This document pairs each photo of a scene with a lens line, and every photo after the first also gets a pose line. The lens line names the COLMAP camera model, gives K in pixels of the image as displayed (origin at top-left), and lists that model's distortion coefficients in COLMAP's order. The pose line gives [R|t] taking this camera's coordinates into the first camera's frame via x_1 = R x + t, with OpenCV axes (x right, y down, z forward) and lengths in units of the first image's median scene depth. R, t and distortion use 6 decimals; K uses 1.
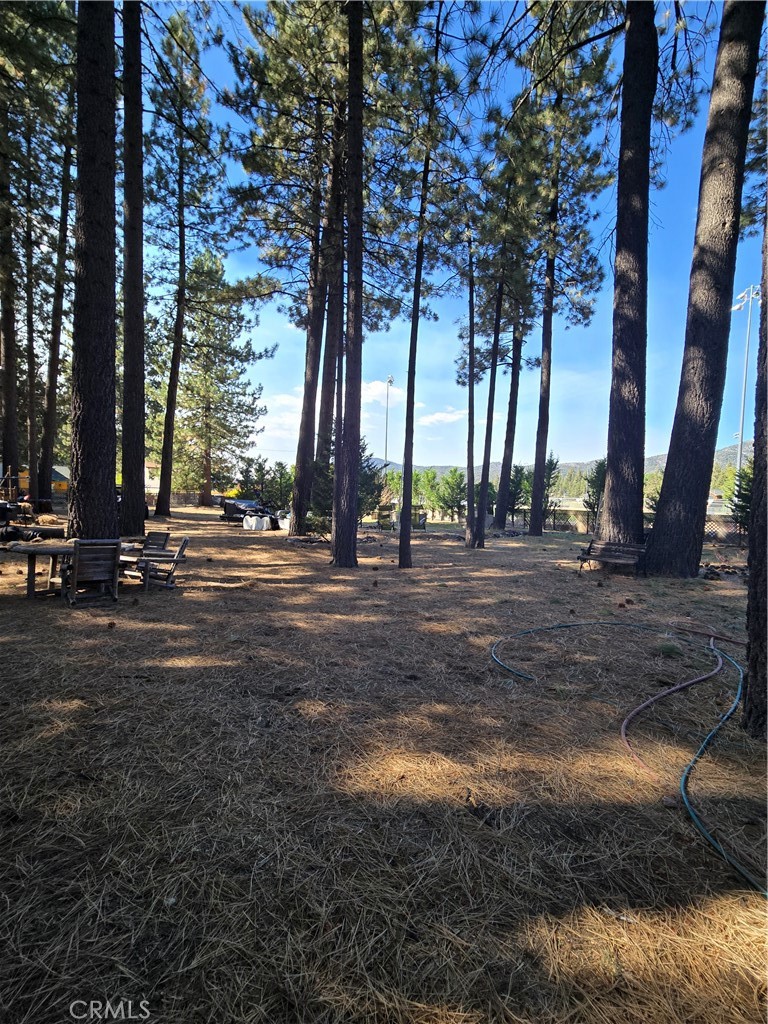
lens RADIAL K [[422.2, 0, 389.6], [0, 422.2, 518.6], [0, 0, 1]] dist [0.000896, 0.000144]
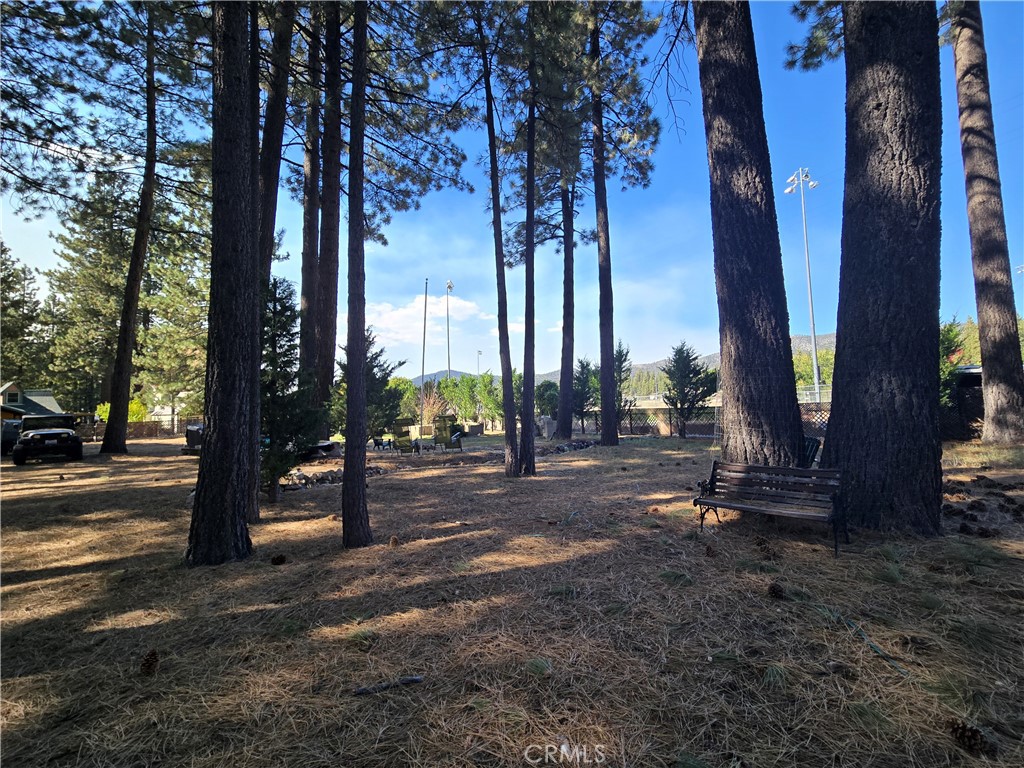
lens RADIAL K [[422.2, 0, 512.0], [0, 422.2, 384.0], [0, 0, 1]] dist [0.000896, 0.000144]
pose [[0.992184, -0.058577, 0.110177, 0.079966], [0.069751, 0.992493, -0.100461, -0.003611], [-0.103465, 0.107361, 0.988822, 0.219487]]
